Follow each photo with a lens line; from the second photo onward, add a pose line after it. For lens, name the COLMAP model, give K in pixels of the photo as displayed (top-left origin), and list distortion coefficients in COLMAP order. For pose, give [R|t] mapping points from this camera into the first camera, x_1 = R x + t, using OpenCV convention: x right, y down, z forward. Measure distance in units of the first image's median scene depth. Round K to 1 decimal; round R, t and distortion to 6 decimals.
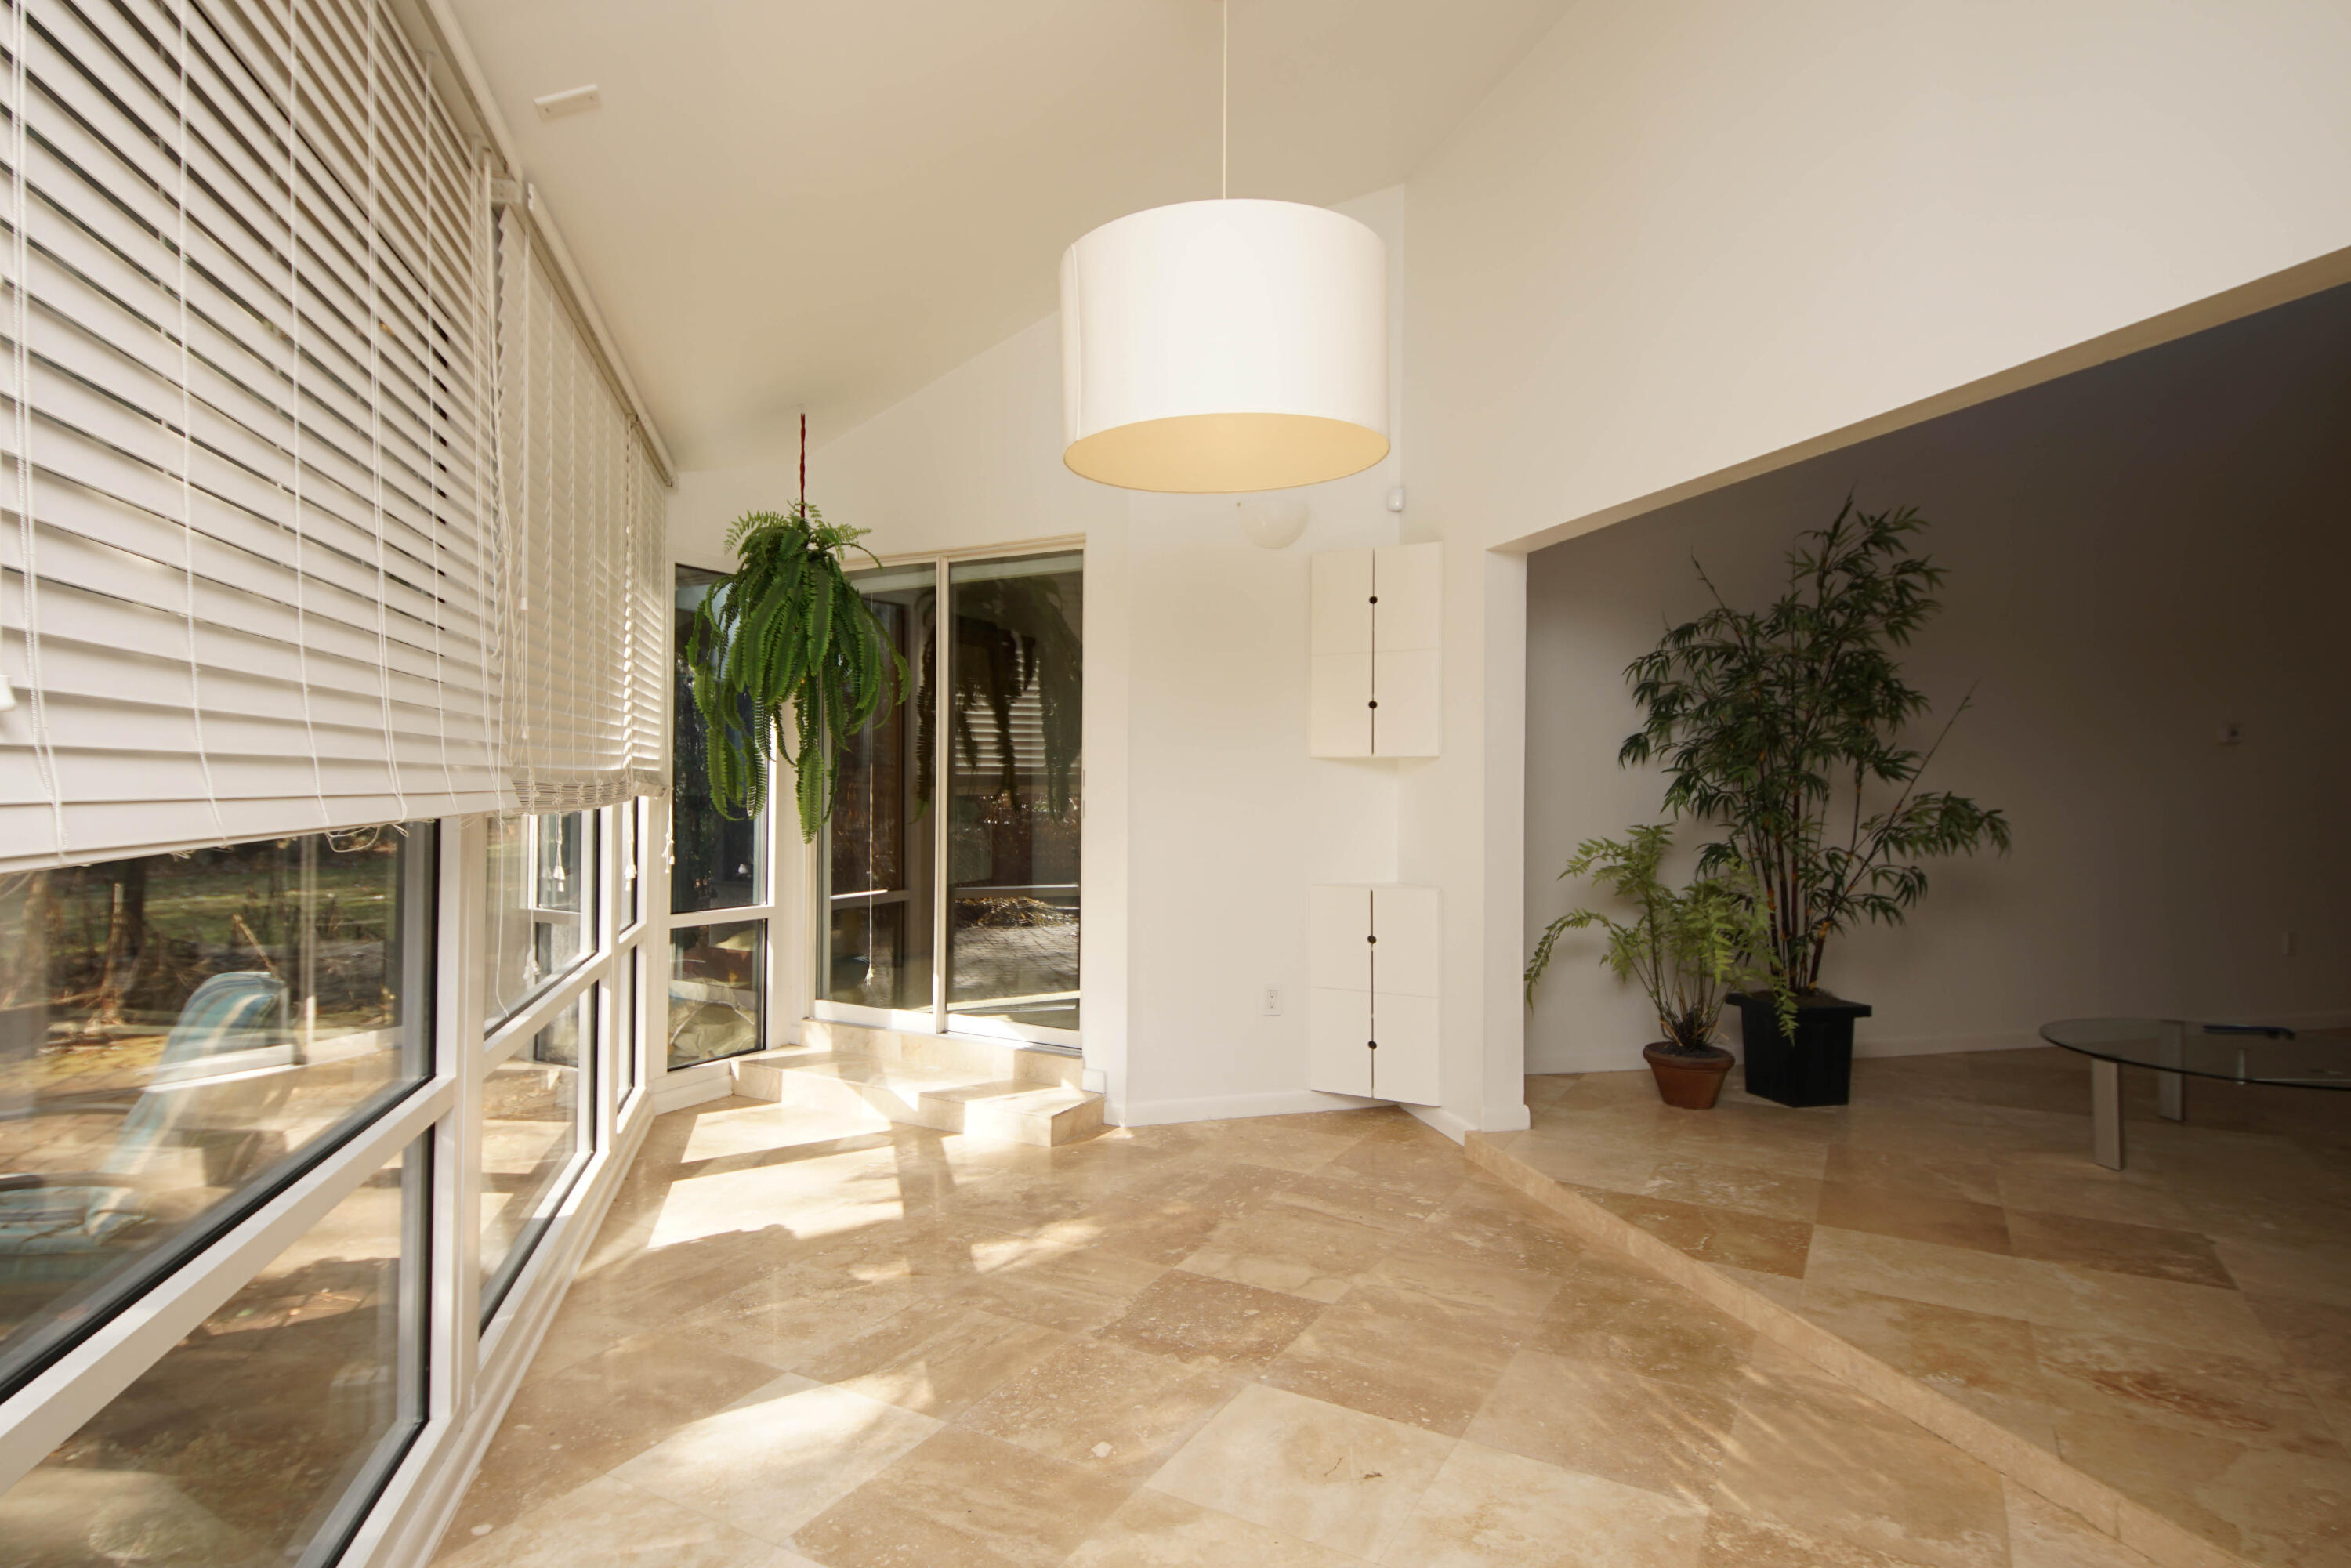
lens RADIAL K [[1260.7, 0, 1144.1], [0, 1260.7, 797.7], [0, 0, 1]] dist [0.029910, -0.028576]
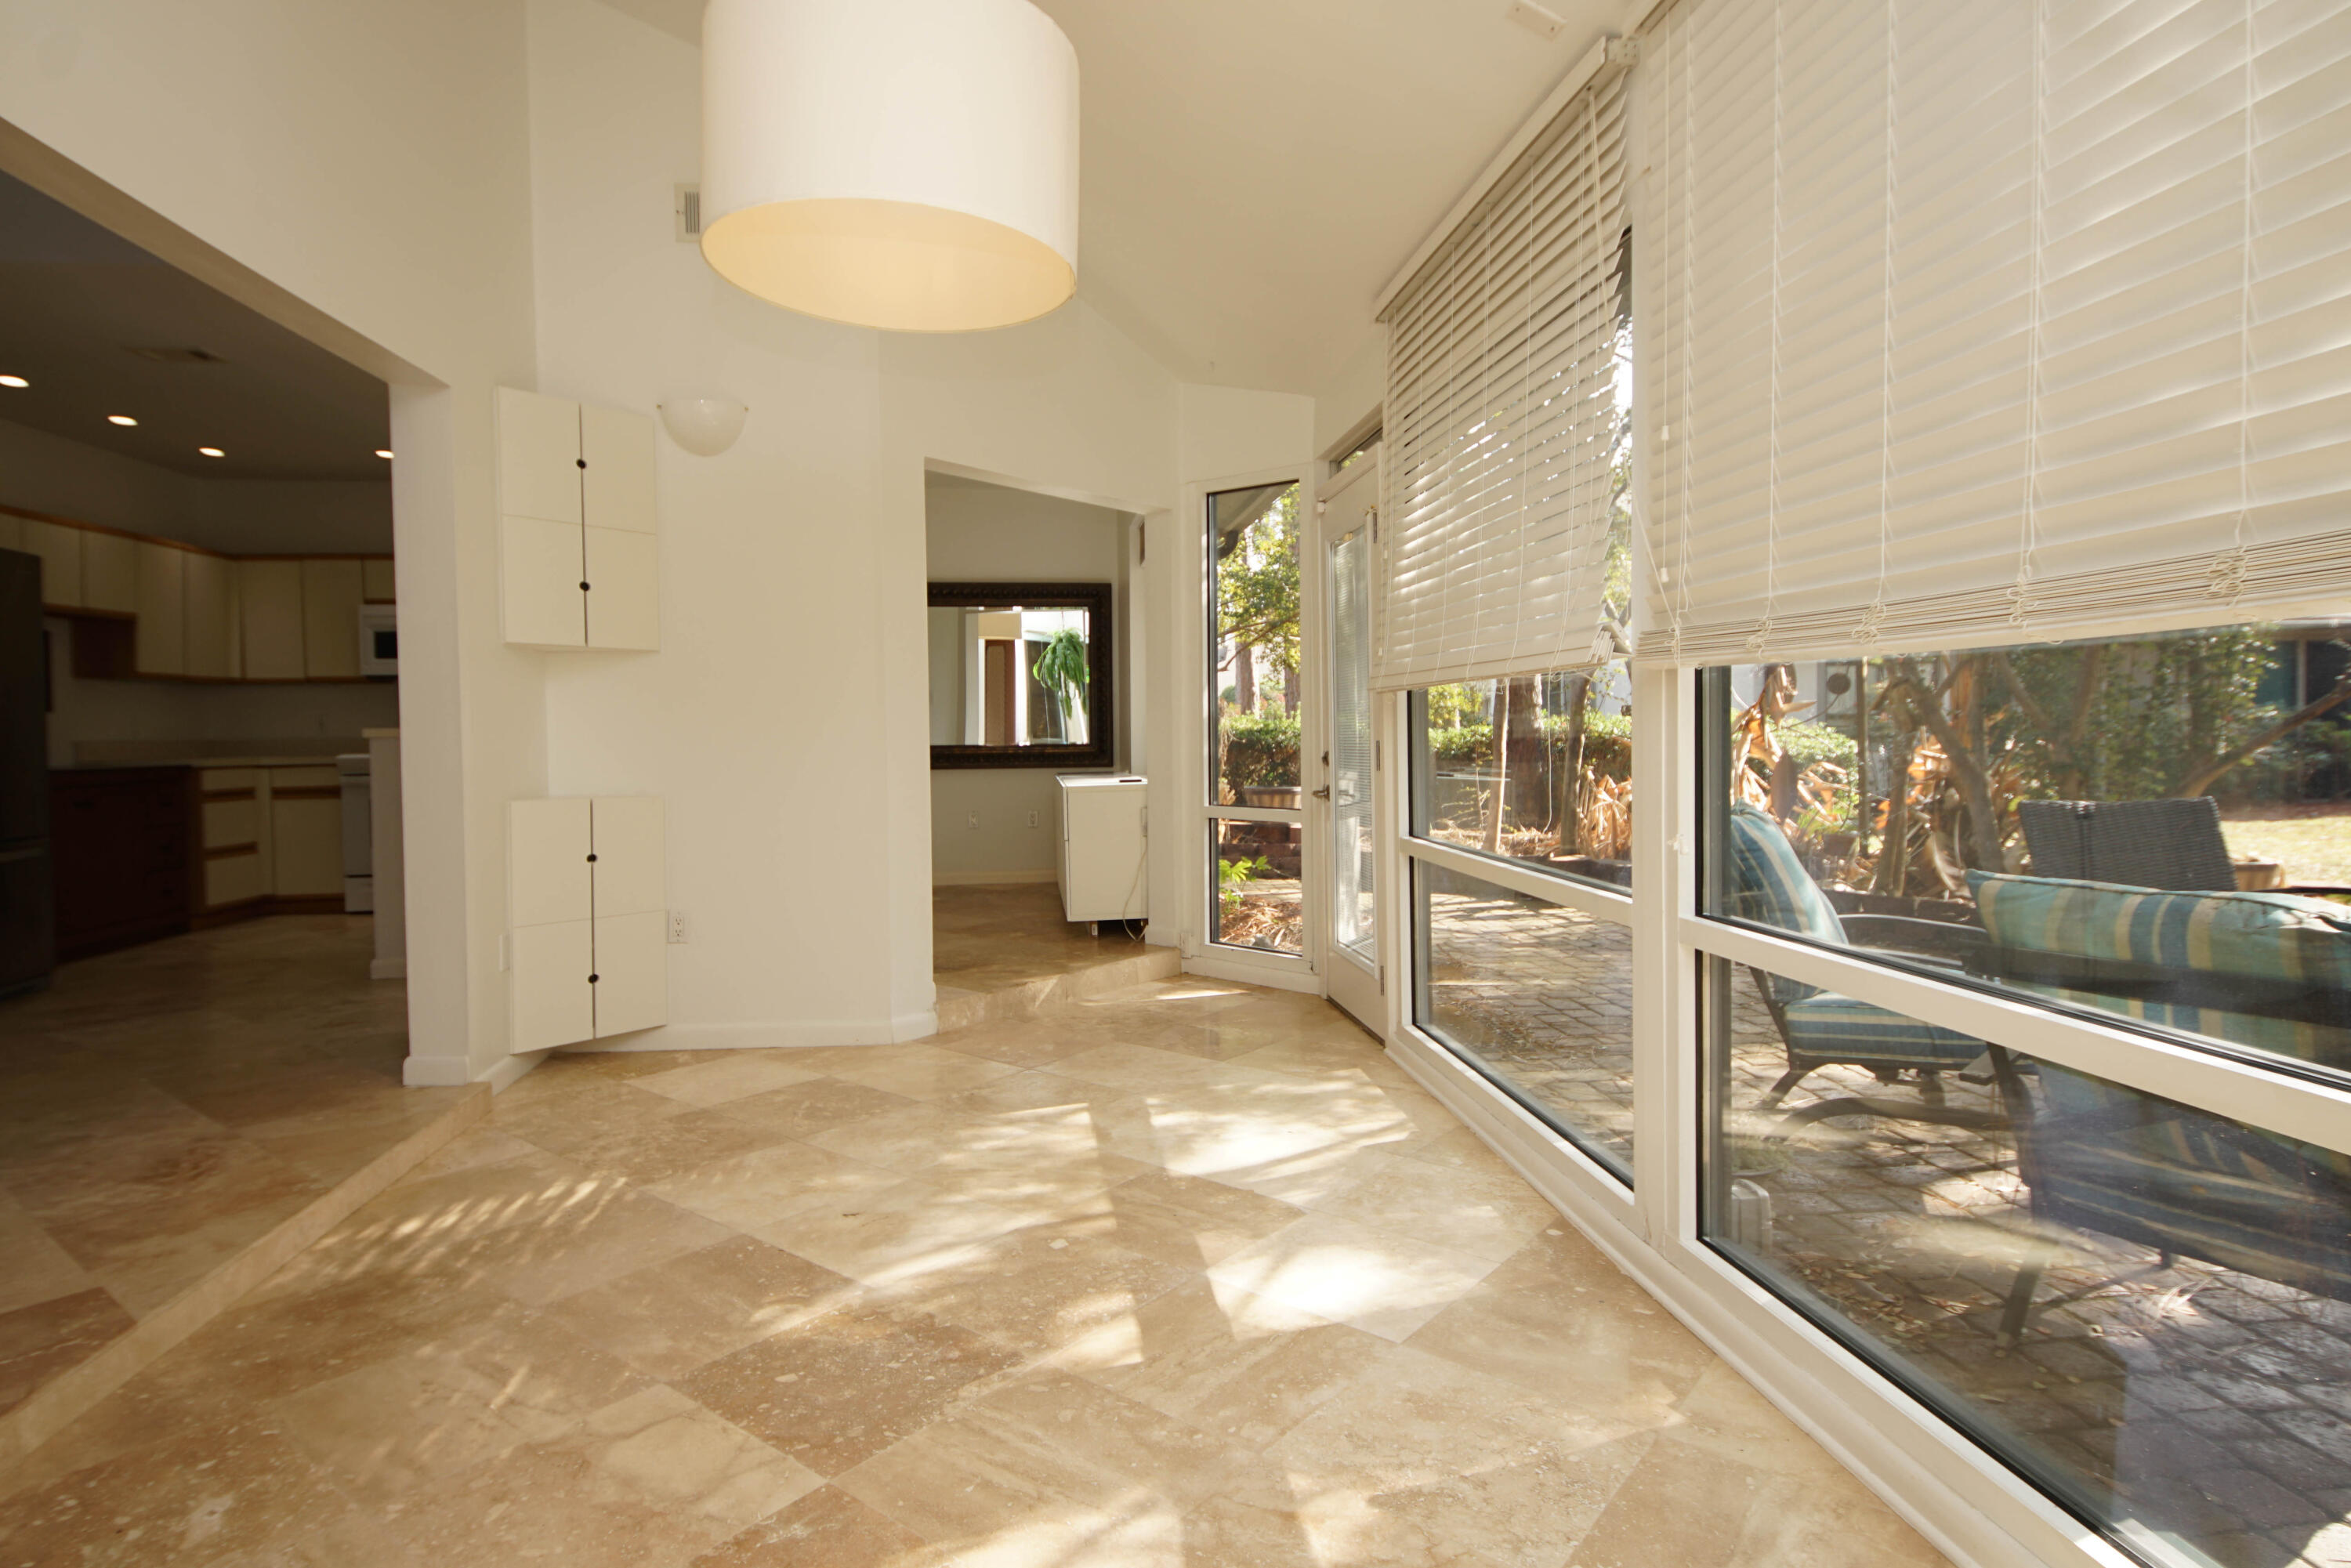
lens RADIAL K [[1260.7, 0, 1152.9], [0, 1260.7, 777.7], [0, 0, 1]] dist [0.029910, -0.028576]
pose [[-0.992033, 0.000132, 0.125978, -0.139824], [0.005887, 0.998956, 0.045311, 0.028760], [-0.125840, 0.045692, -0.990998, 1.128332]]
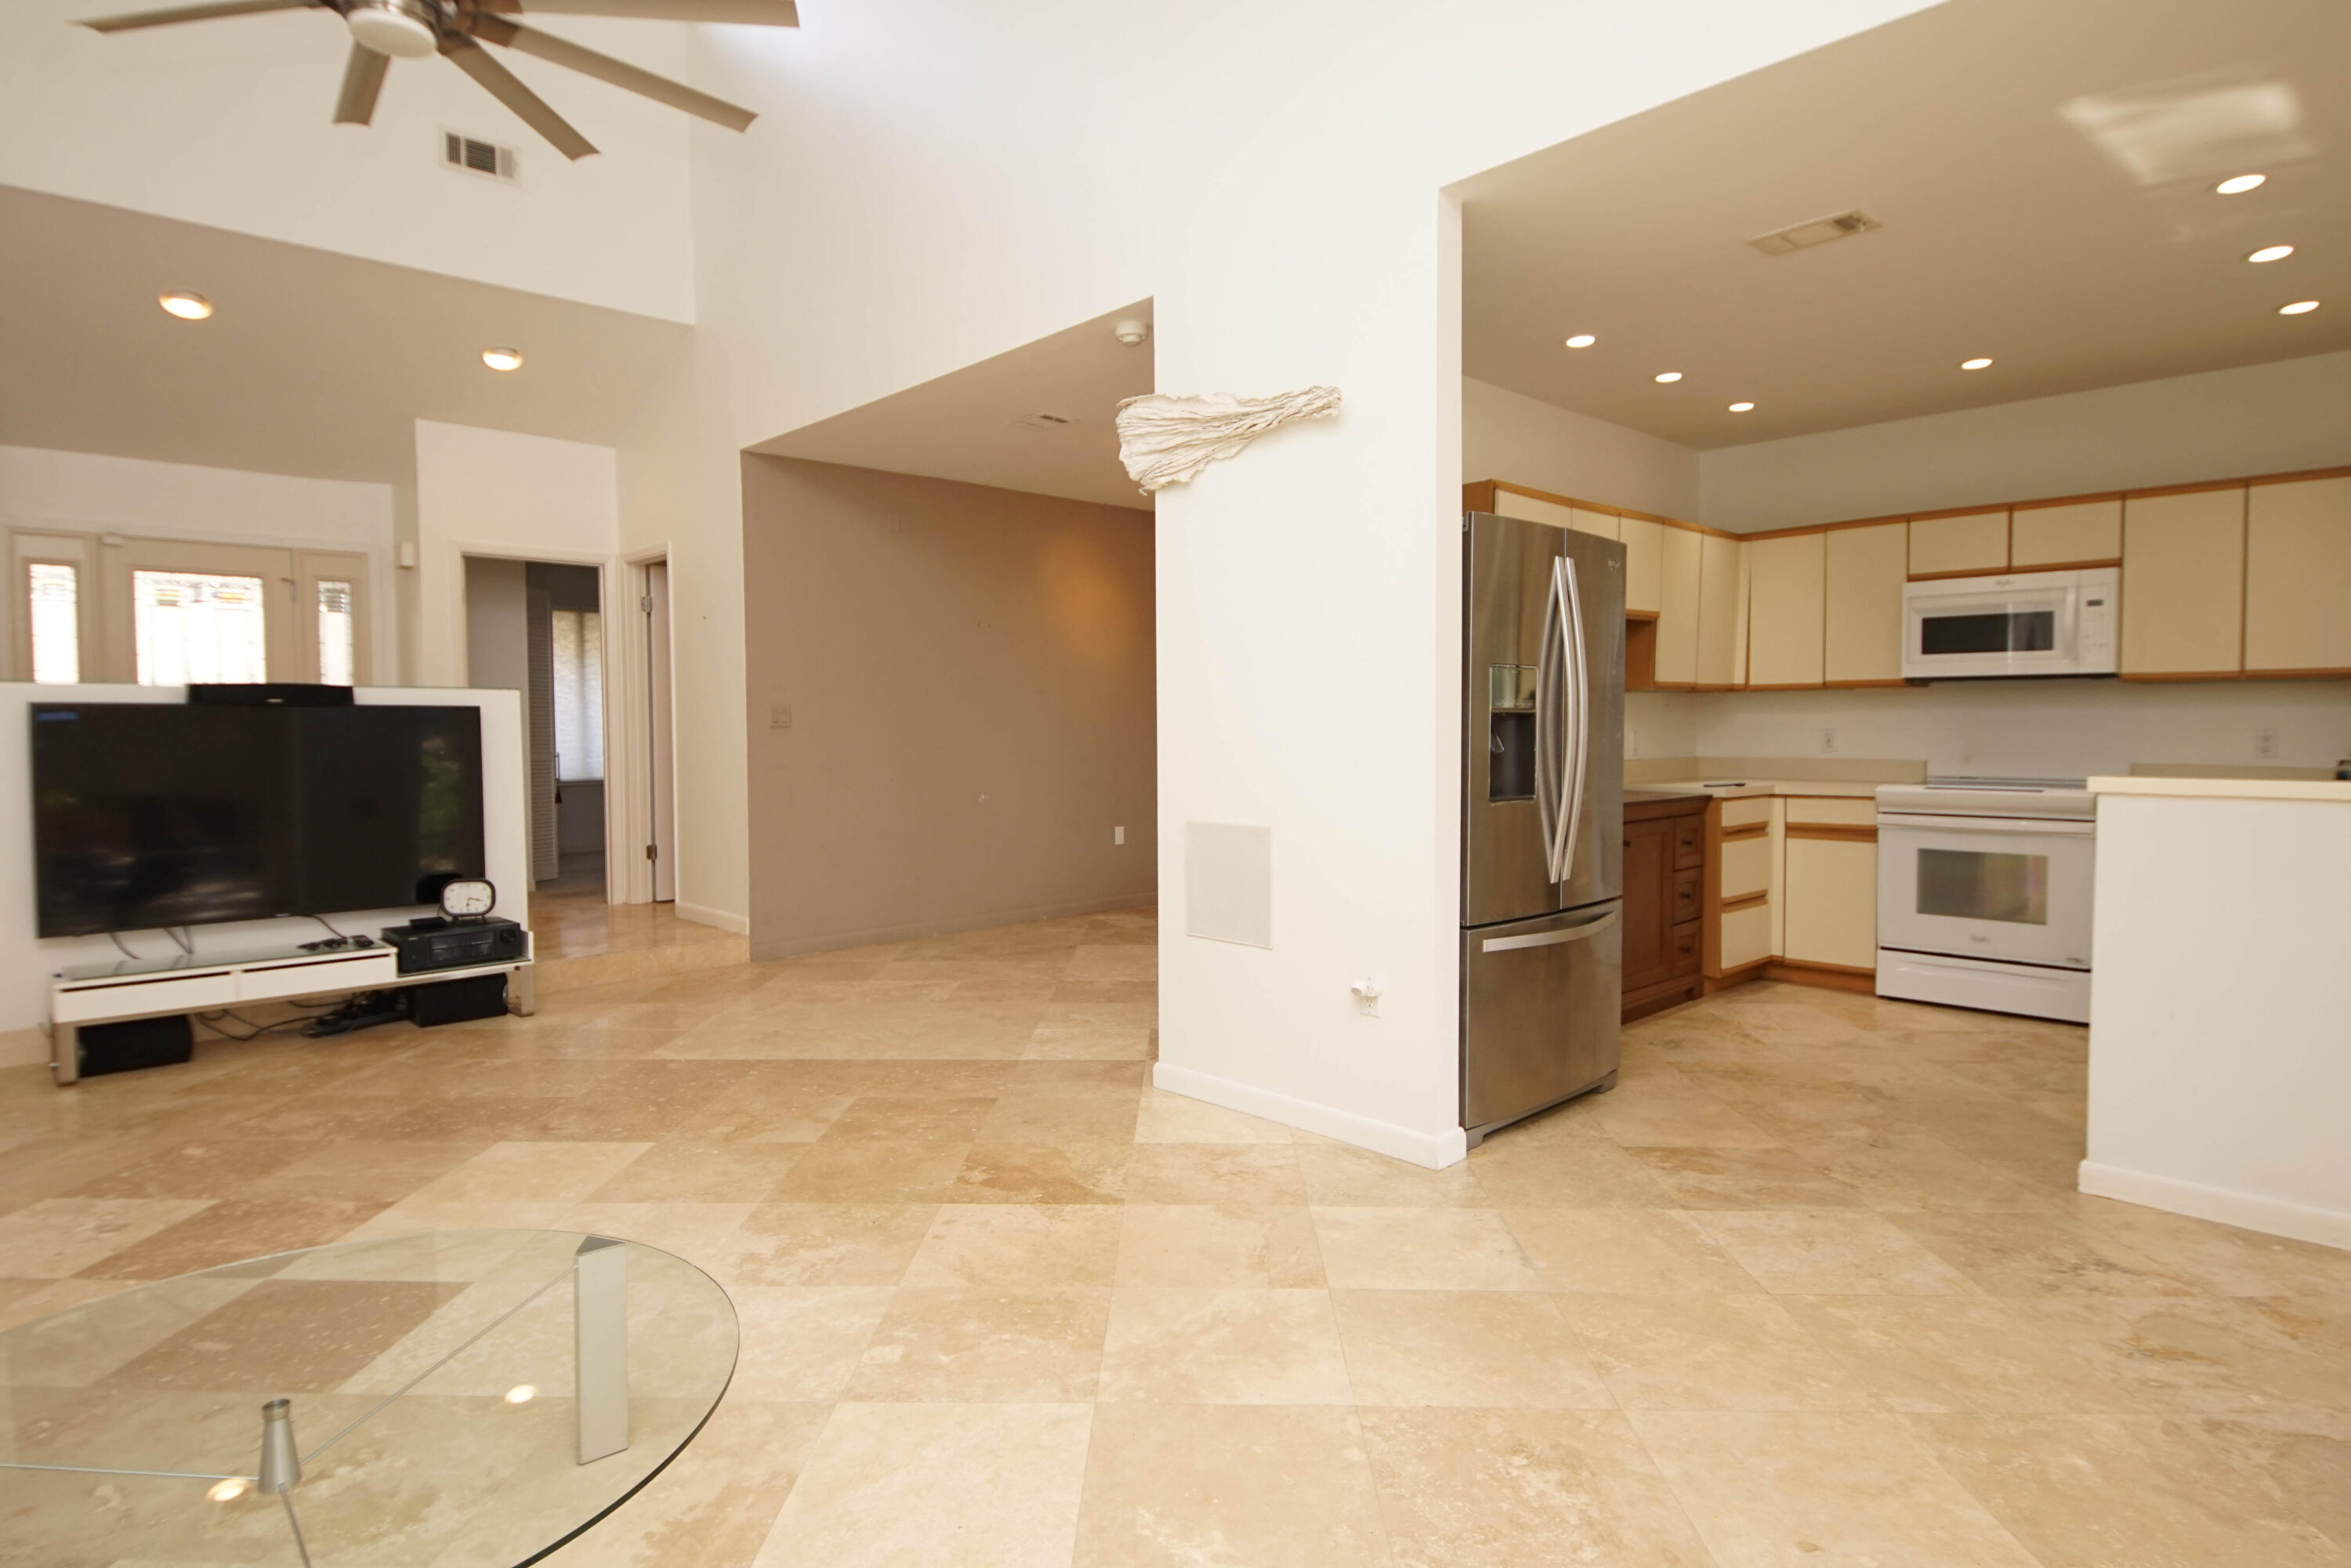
lens RADIAL K [[1260.7, 0, 1160.2], [0, 1260.7, 772.8], [0, 0, 1]] dist [0.029910, -0.028576]
pose [[-0.494902, -0.038065, 0.868115, 0.365671], [0.007301, 0.998823, 0.047958, -0.006823], [-0.868918, 0.030073, -0.494041, 0.854553]]
